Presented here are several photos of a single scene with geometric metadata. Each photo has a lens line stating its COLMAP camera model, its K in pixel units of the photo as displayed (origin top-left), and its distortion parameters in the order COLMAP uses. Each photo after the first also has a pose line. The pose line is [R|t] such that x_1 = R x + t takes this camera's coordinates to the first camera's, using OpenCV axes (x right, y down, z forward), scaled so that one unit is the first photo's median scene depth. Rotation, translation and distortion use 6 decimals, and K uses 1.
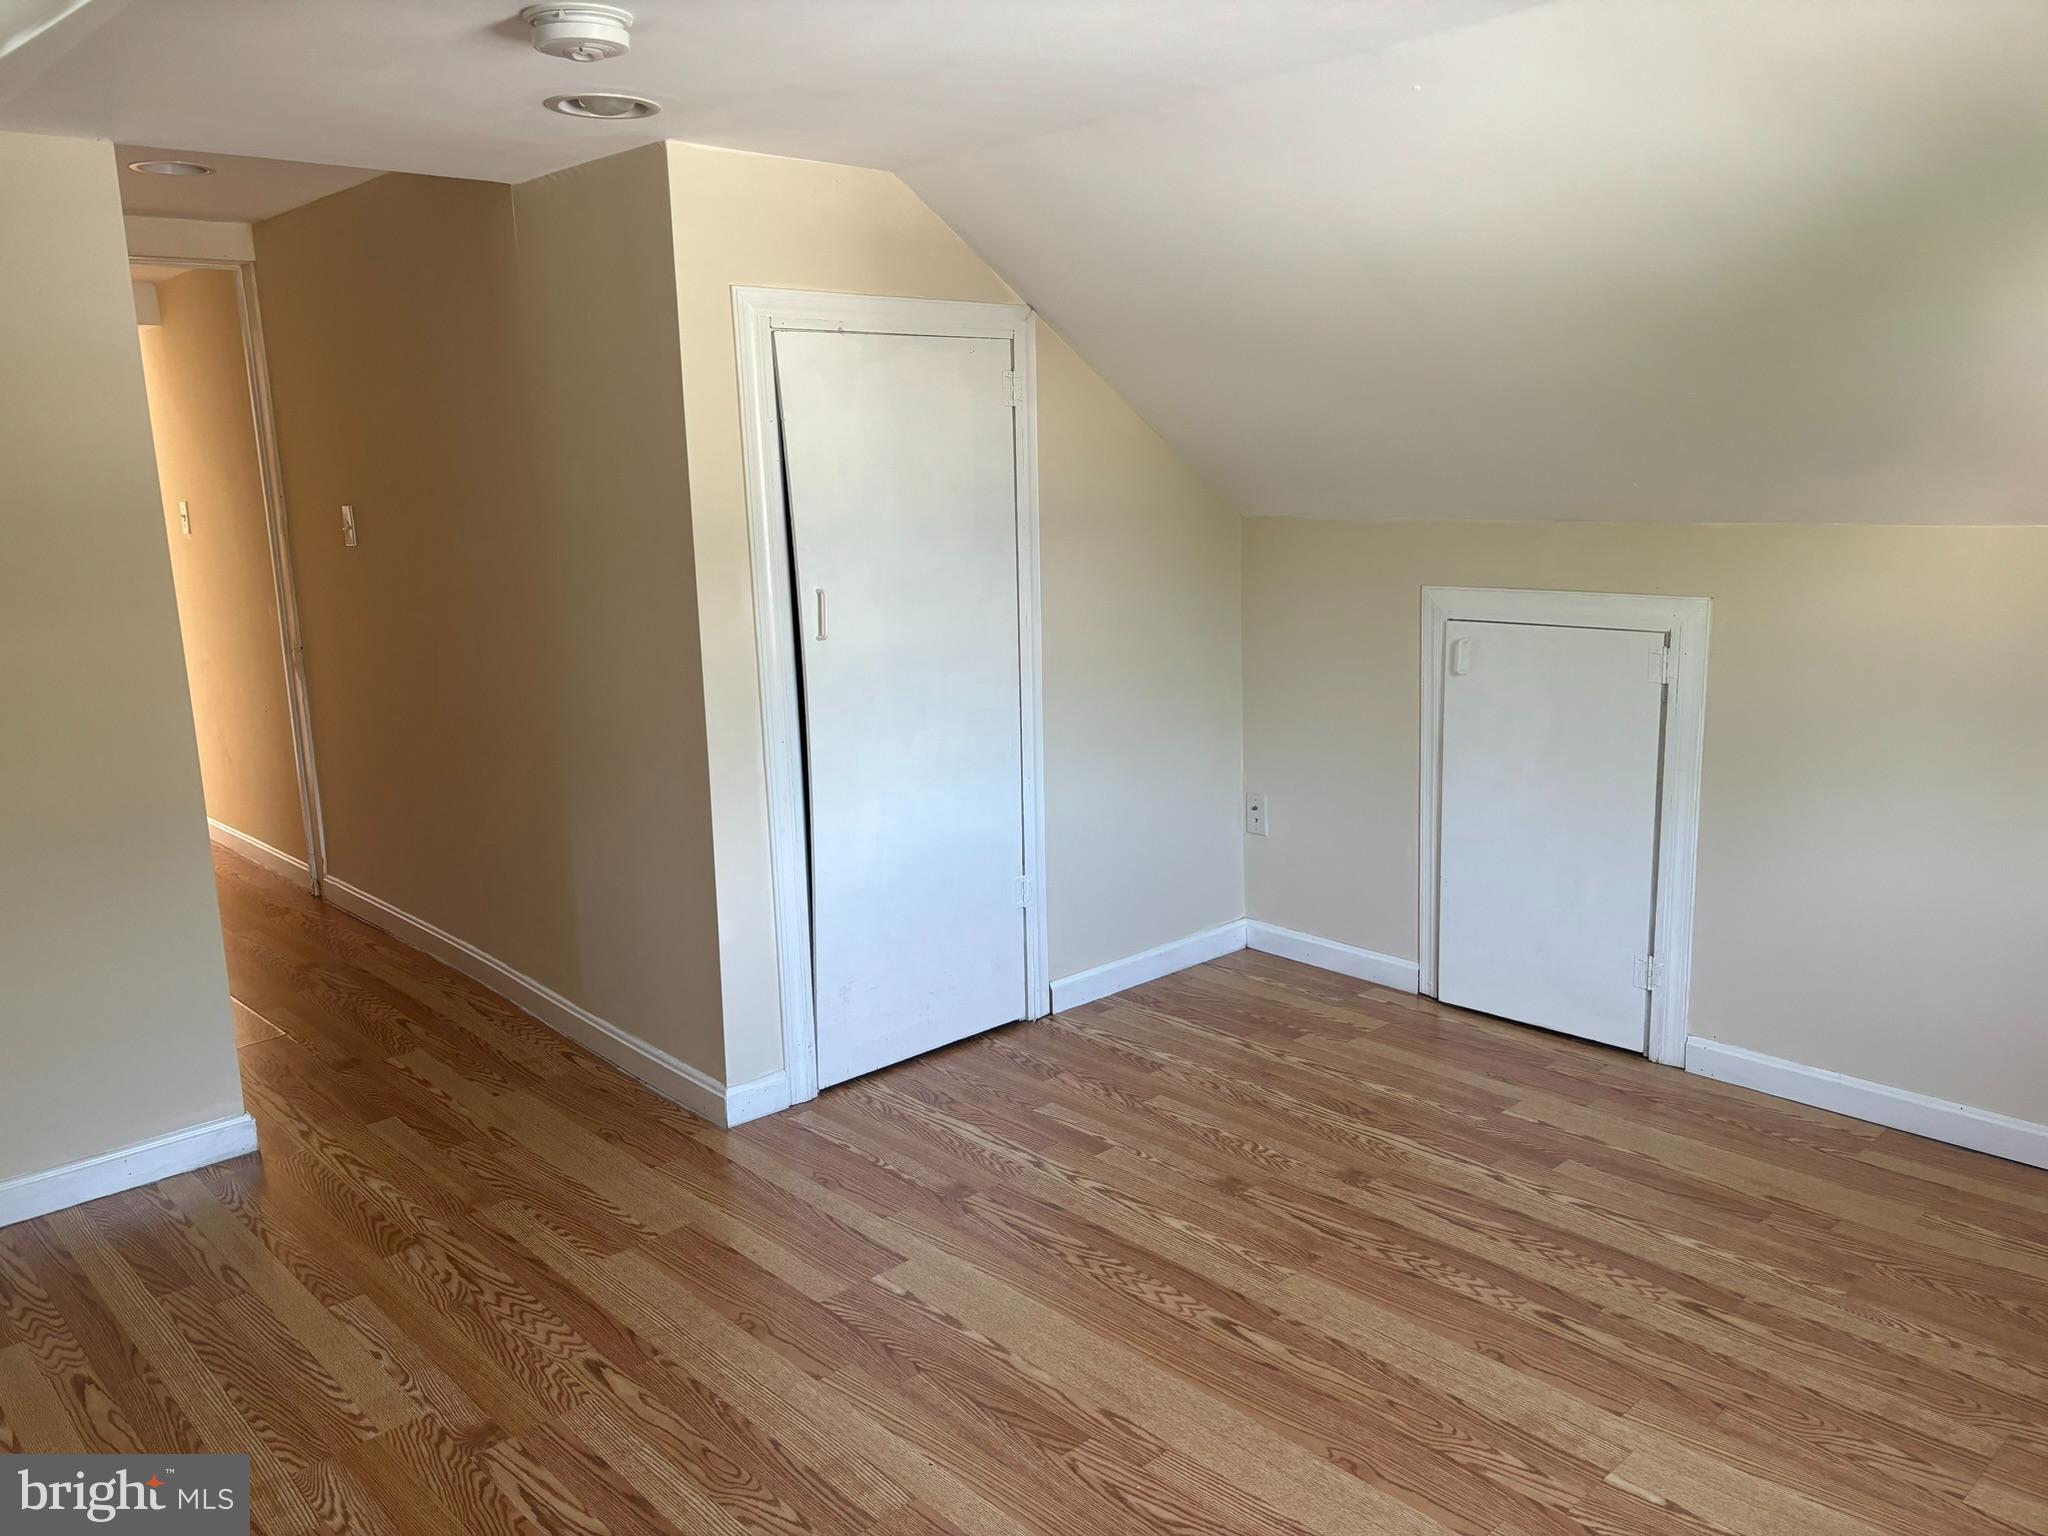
lens RADIAL K [[1546.2, 0, 1019.1], [0, 1546.2, 767.0], [0, 0, 1]] dist [0.065890, -0.077241]
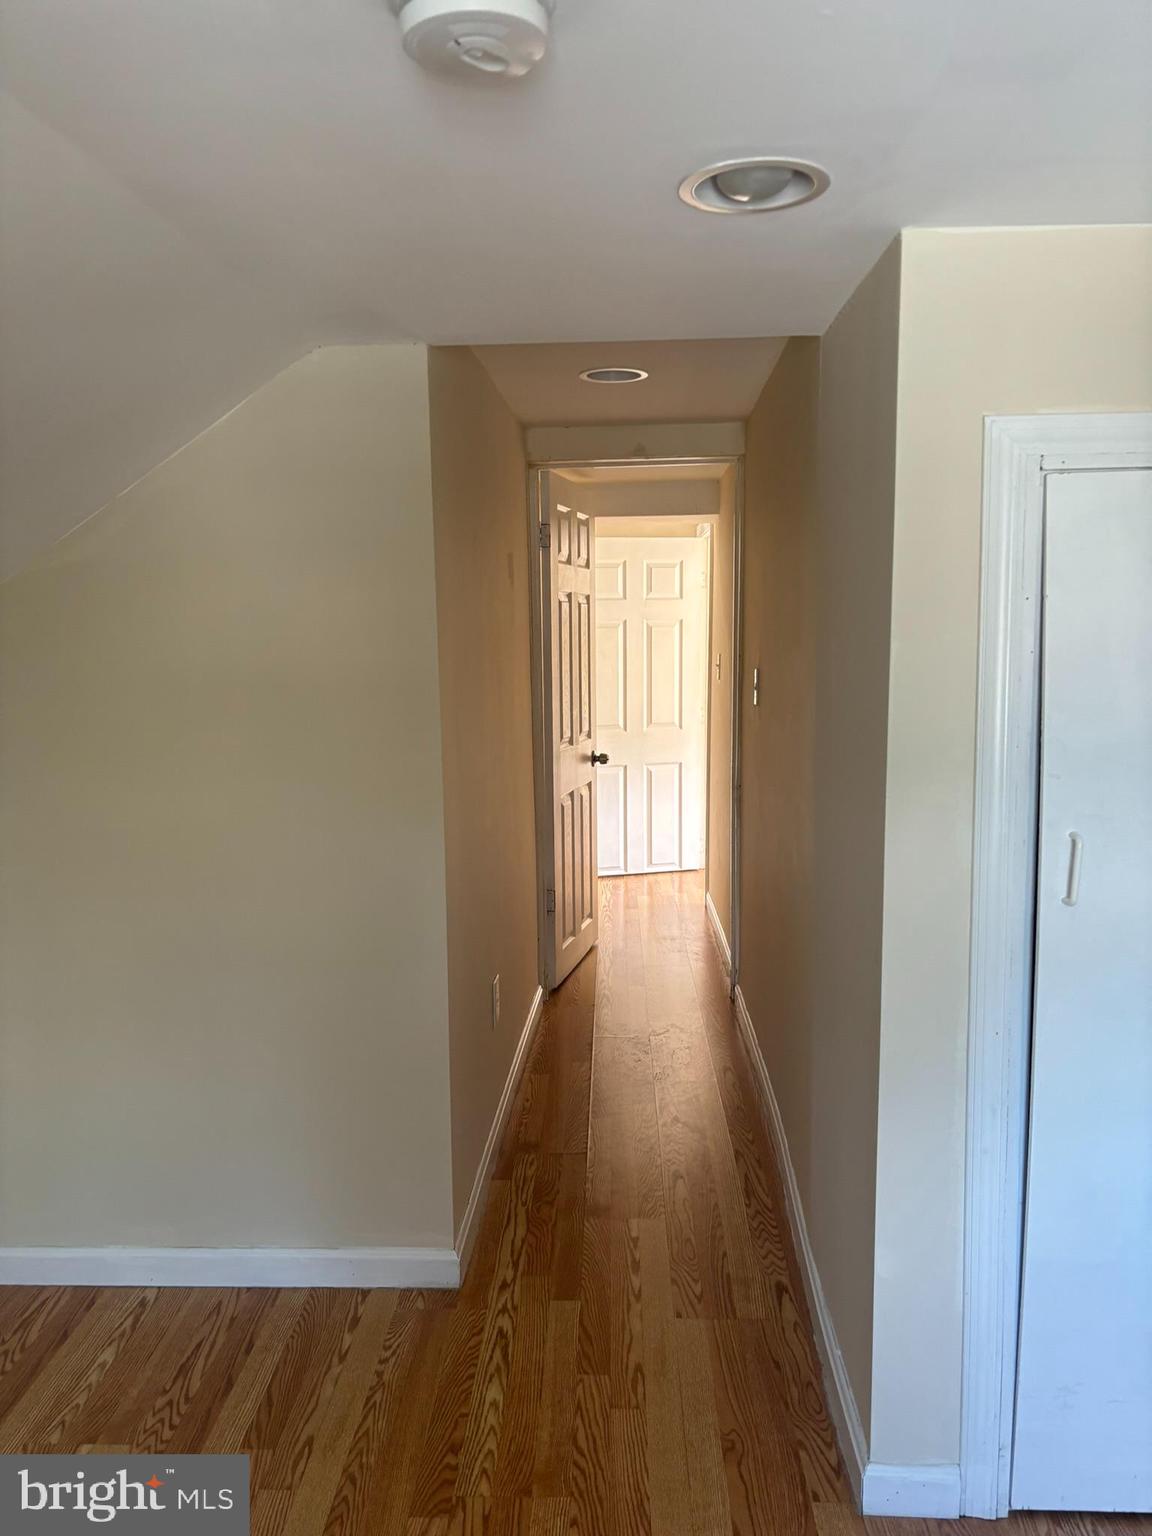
lens RADIAL K [[1159.7, 0, 578.6], [0, 1159.7, 776.3], [0, 0, 1]] dist [0.065890, -0.077241]
pose [[0.708040, 0.113449, -0.696999, 0.079720], [-0.147079, 0.989057, 0.011579, -0.119164], [0.690686, 0.094316, 0.716978, 0.483931]]
